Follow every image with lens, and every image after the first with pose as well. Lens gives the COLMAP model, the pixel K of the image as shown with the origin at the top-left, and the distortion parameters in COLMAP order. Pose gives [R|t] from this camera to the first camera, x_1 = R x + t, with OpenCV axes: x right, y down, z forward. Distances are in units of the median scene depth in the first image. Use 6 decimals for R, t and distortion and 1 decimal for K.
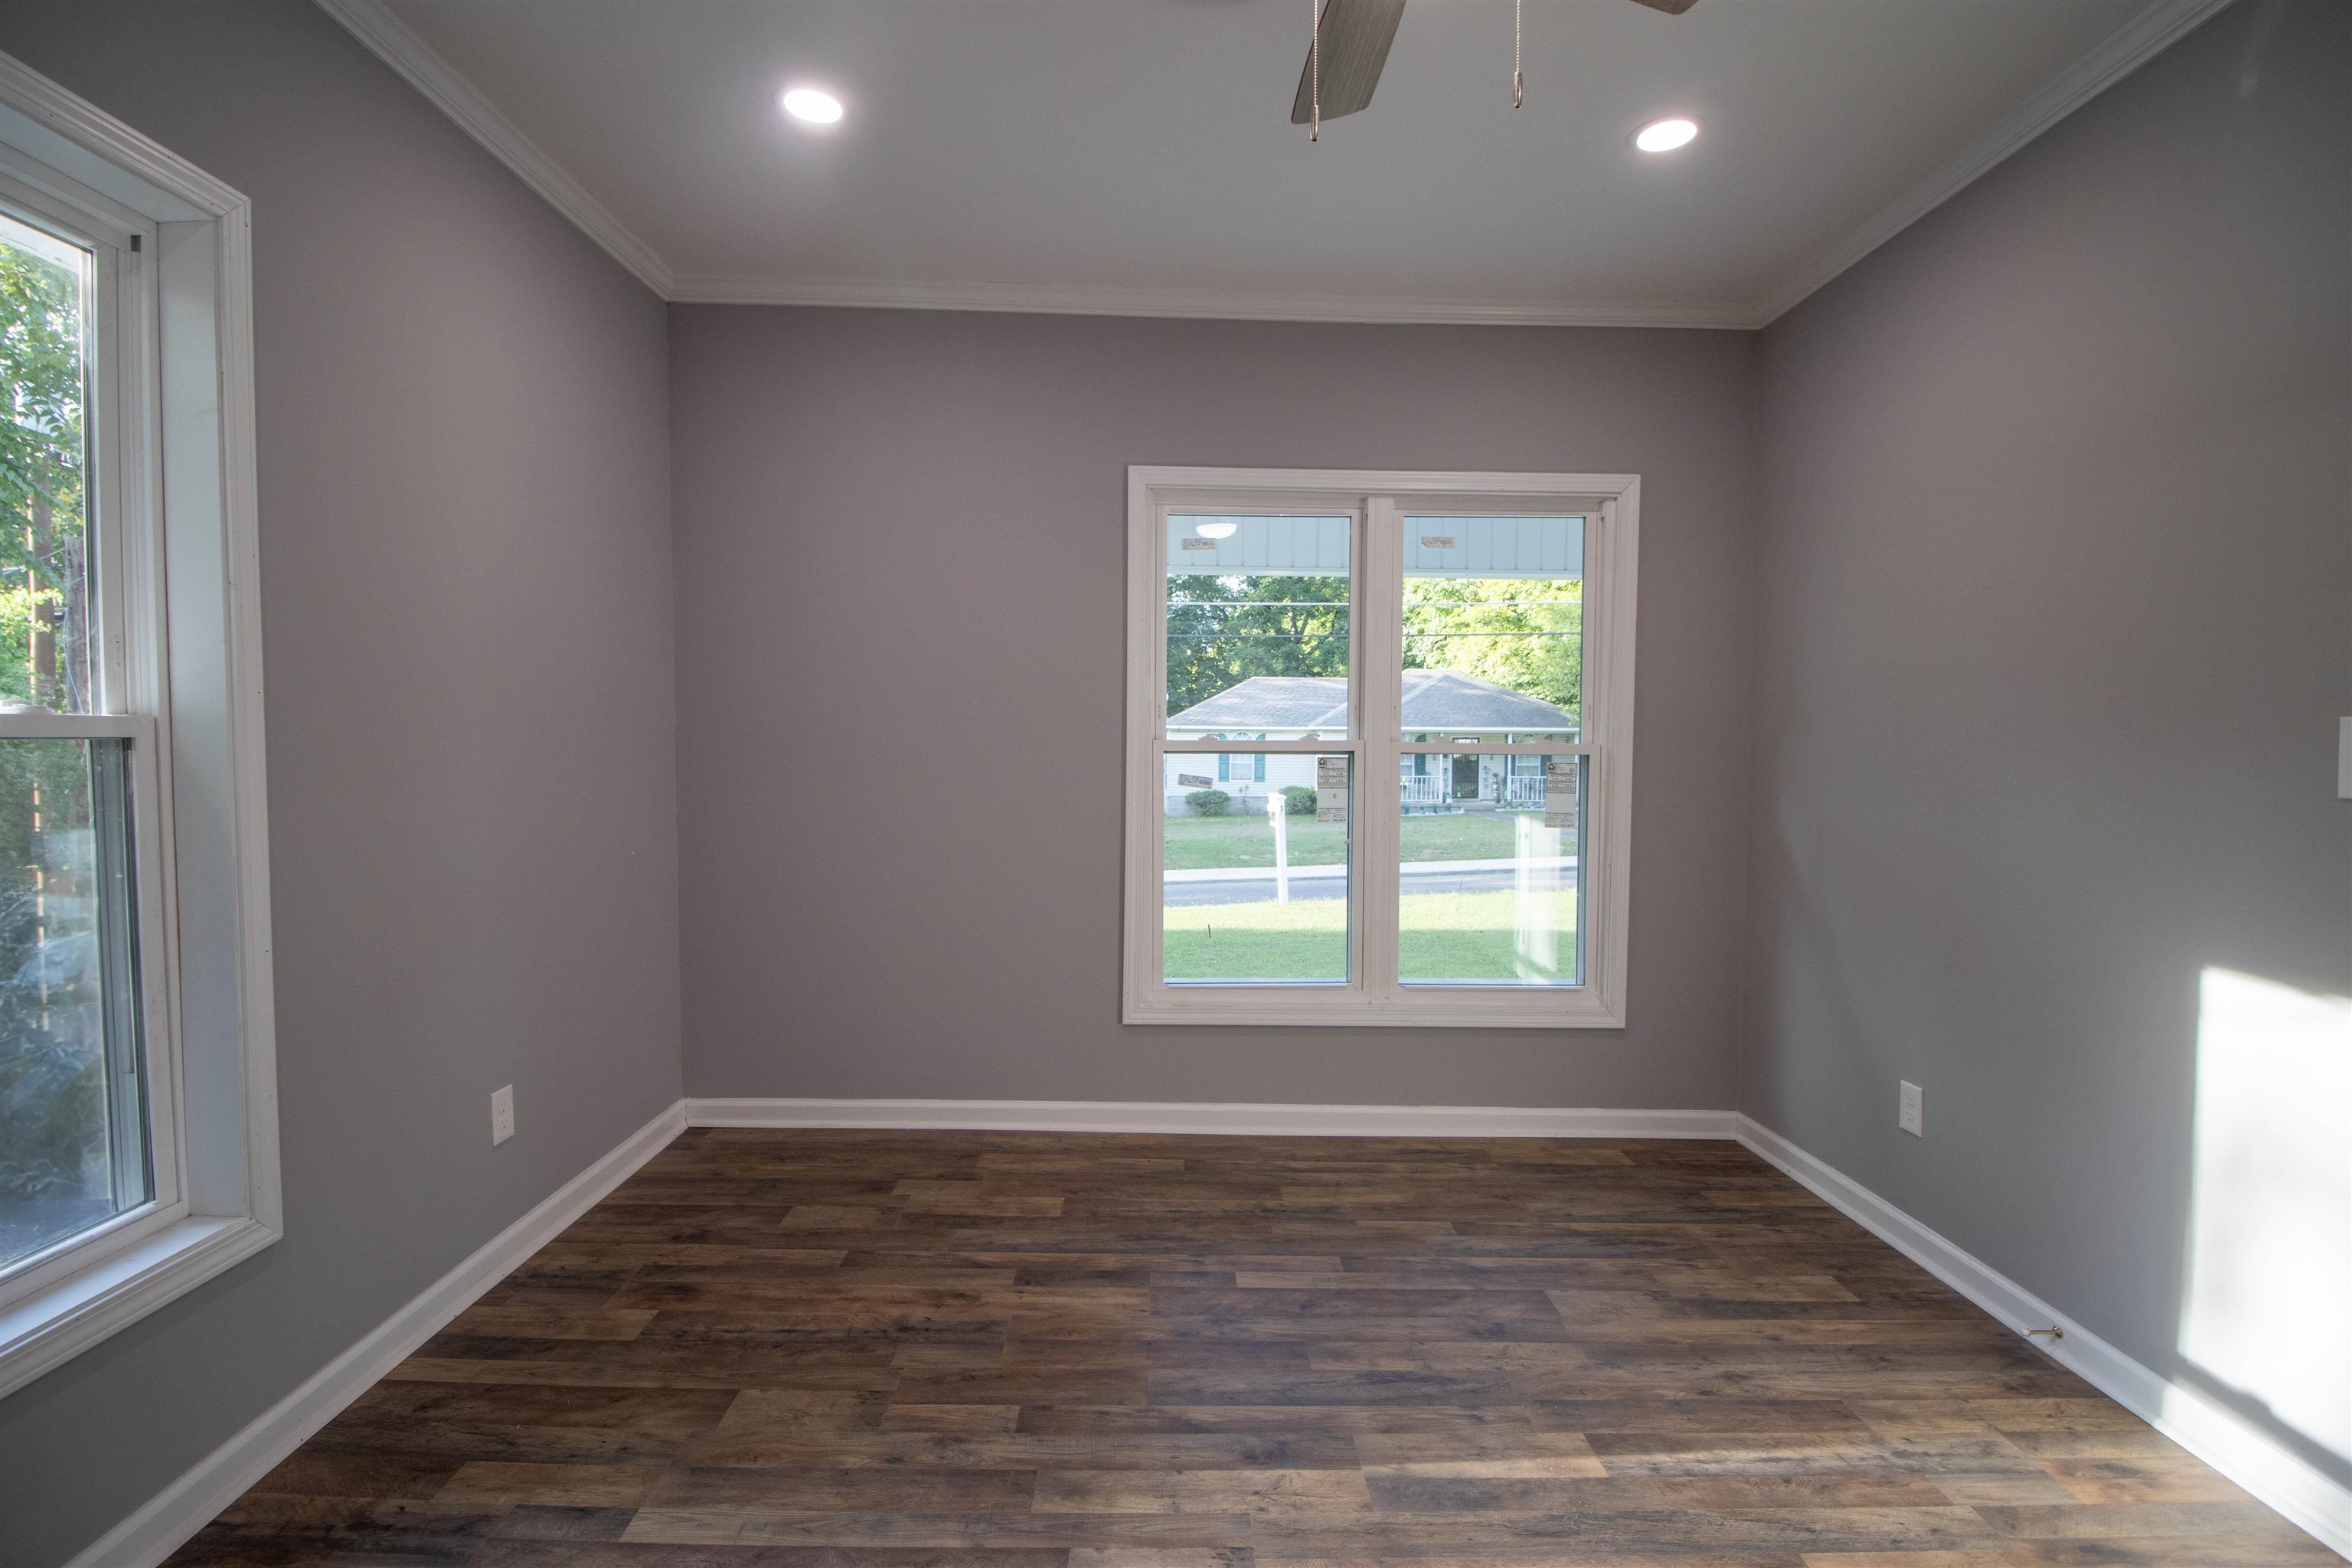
lens RADIAL K [[1108.8, 0, 1168.9], [0, 1108.8, 790.0], [0, 0, 1]] dist [-0.009786, -0.005980]
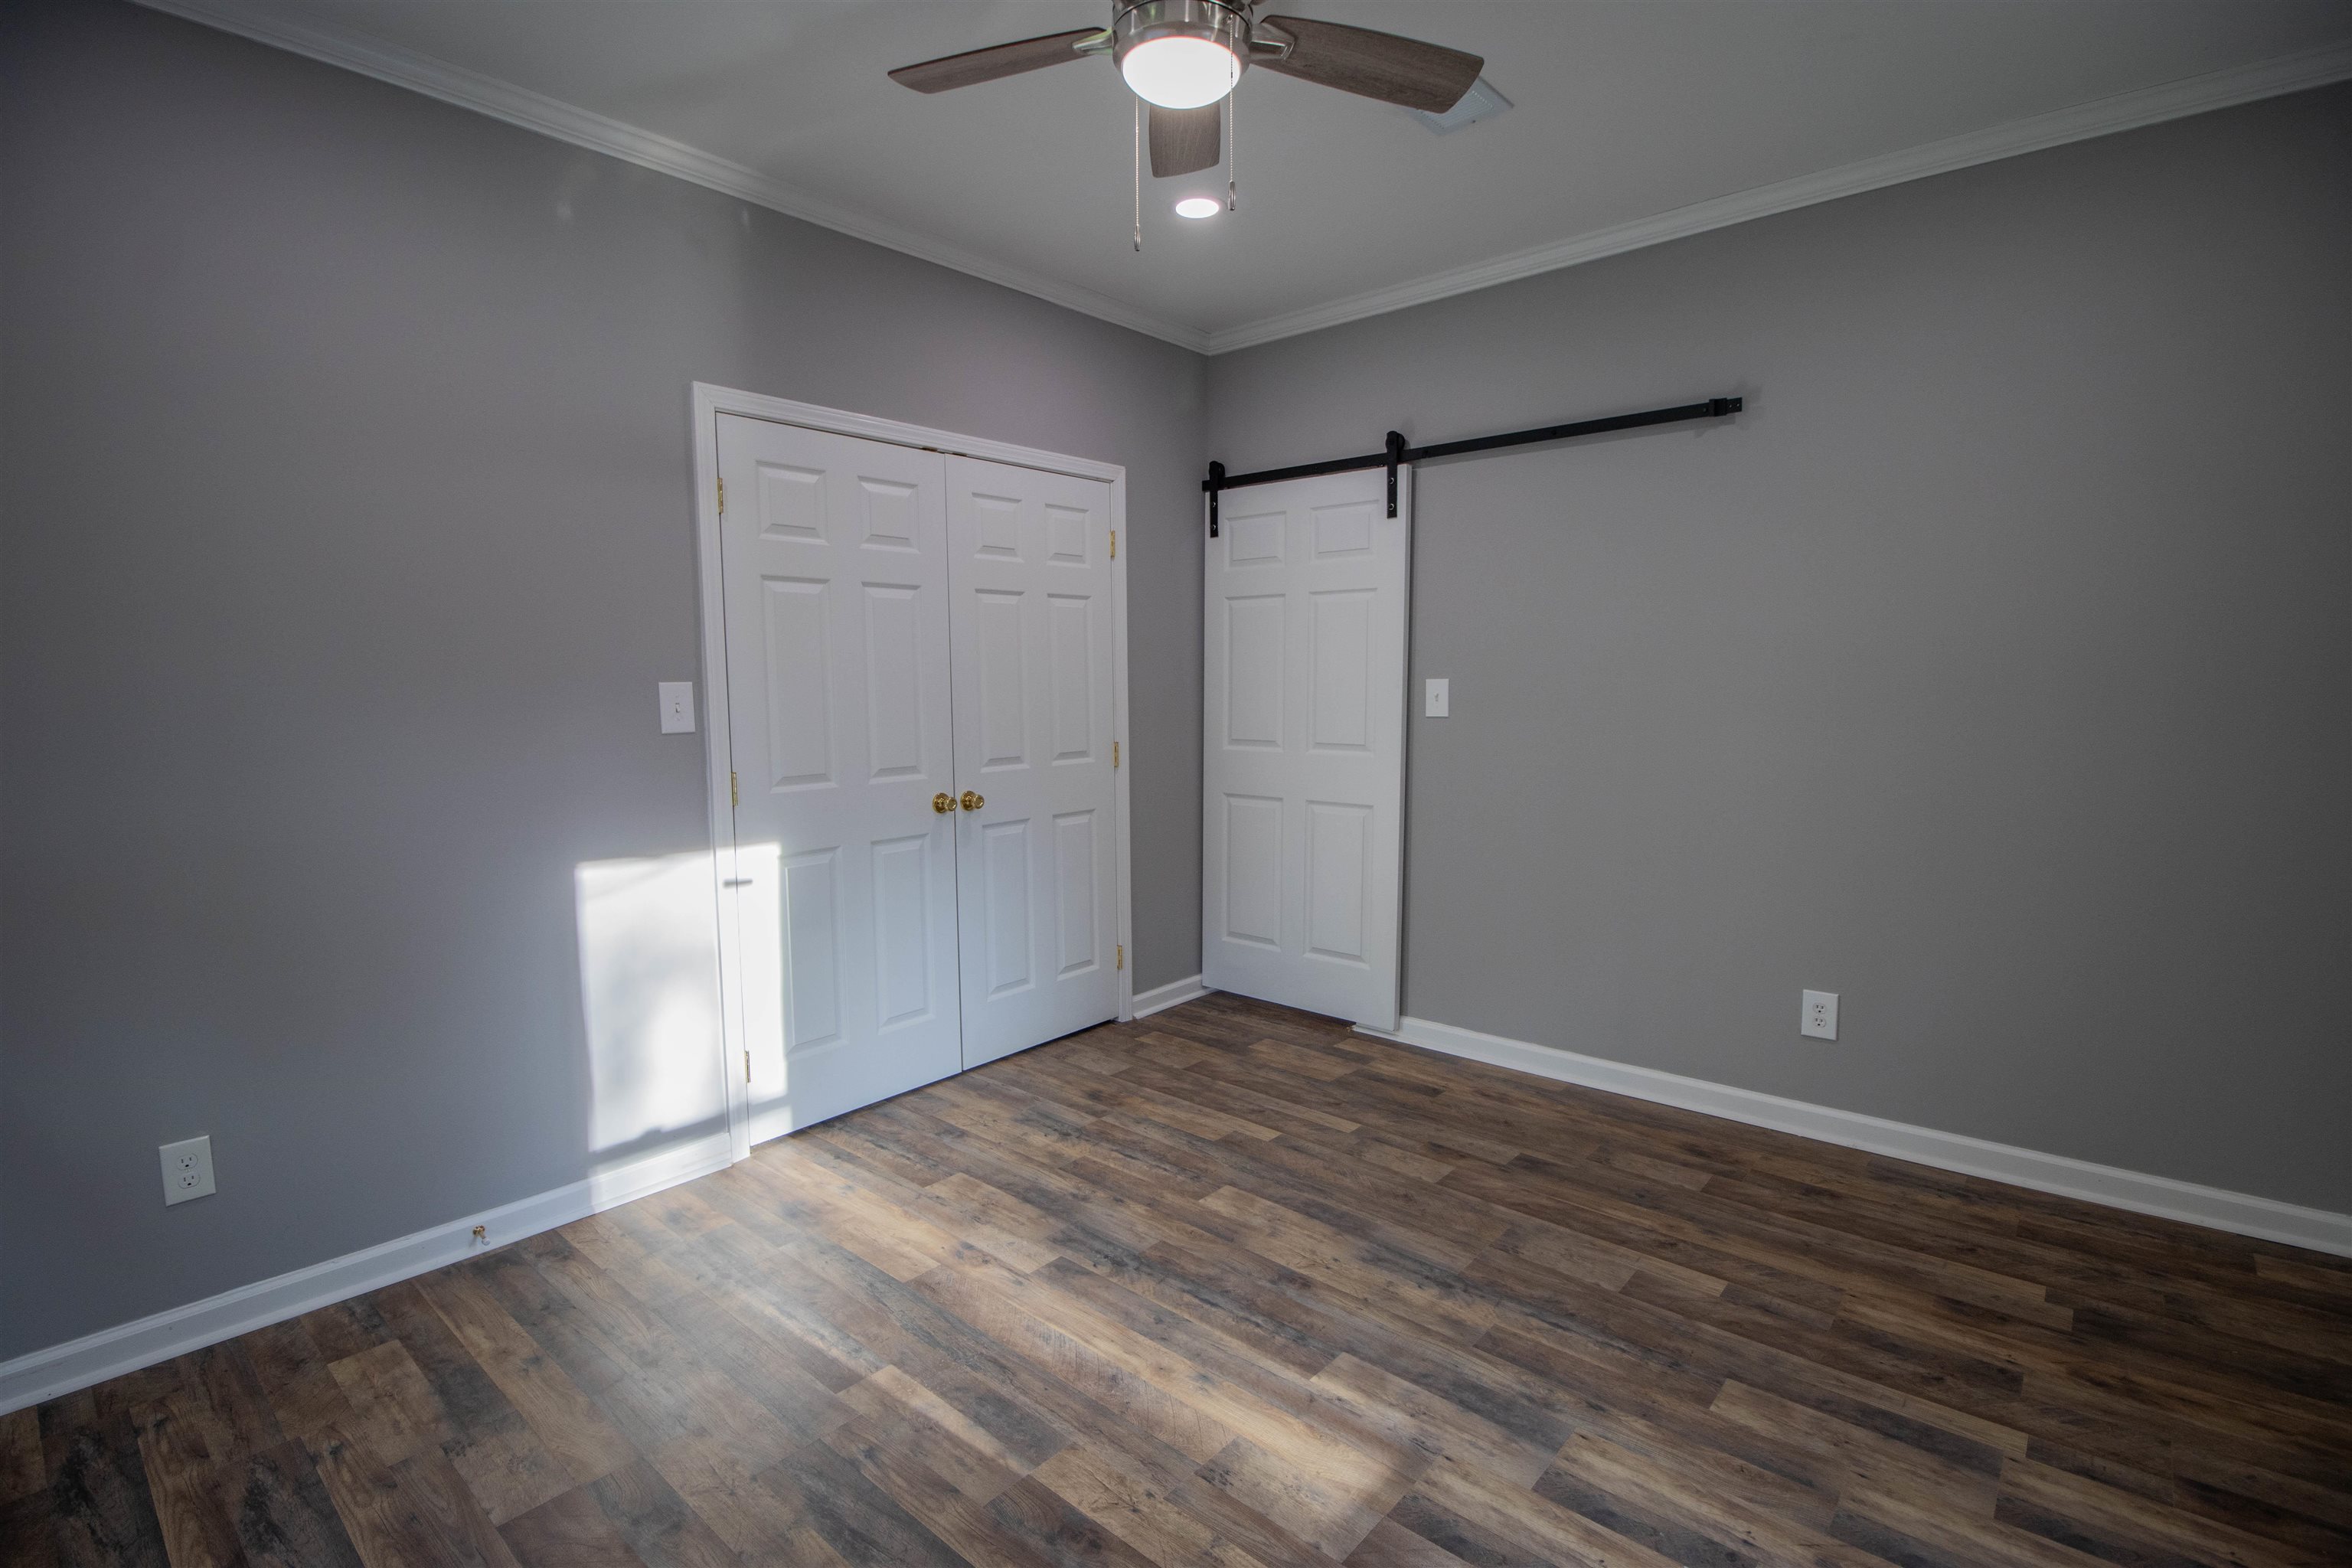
lens RADIAL K [[1108.8, 0, 1170.3], [0, 1108.8, 777.8], [0, 0, 1]] dist [-0.009786, -0.005980]
pose [[-0.754600, -0.057381, 0.653672, -0.501616], [0.027360, 0.992552, 0.118712, -0.090754], [-0.655615, 0.107465, -0.747409, 1.551825]]
